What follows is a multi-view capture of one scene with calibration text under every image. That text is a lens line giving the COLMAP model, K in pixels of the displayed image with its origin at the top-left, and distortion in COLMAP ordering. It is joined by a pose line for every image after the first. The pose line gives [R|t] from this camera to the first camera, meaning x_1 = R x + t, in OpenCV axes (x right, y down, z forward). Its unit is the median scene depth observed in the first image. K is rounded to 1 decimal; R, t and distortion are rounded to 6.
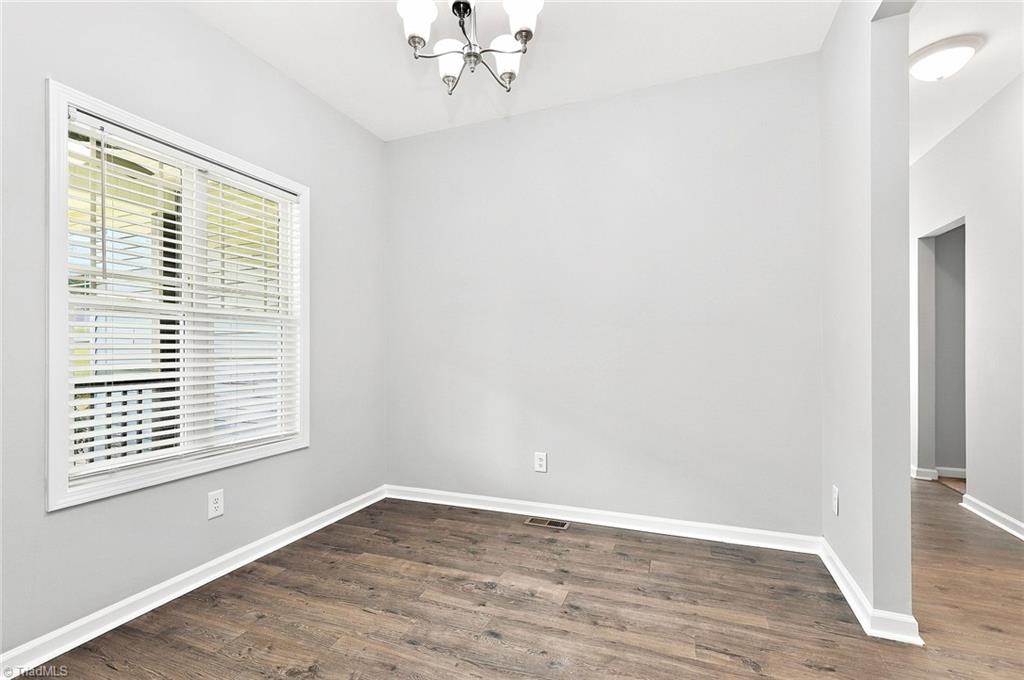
lens RADIAL K [[476.1, 0, 463.0], [0, 476.1, 358.2], [0, 0, 1]] dist [-0.001662, 0.012330]
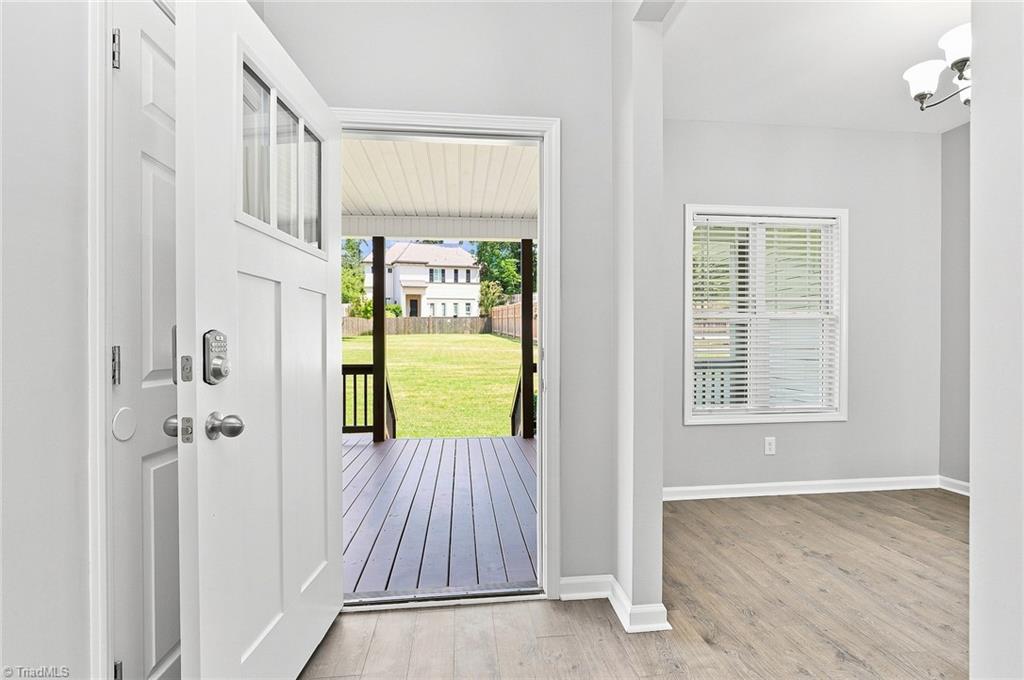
lens RADIAL K [[475.9, 0, 512.0], [0, 475.9, 340.0], [0, 0, 1]] dist [-0.026805, 0.000682]
pose [[0.534724, -0.007662, -0.844992, 0.298564], [-0.012986, 0.999766, -0.017283, 0.010843], [0.844927, 0.020215, 0.534499, -0.476142]]
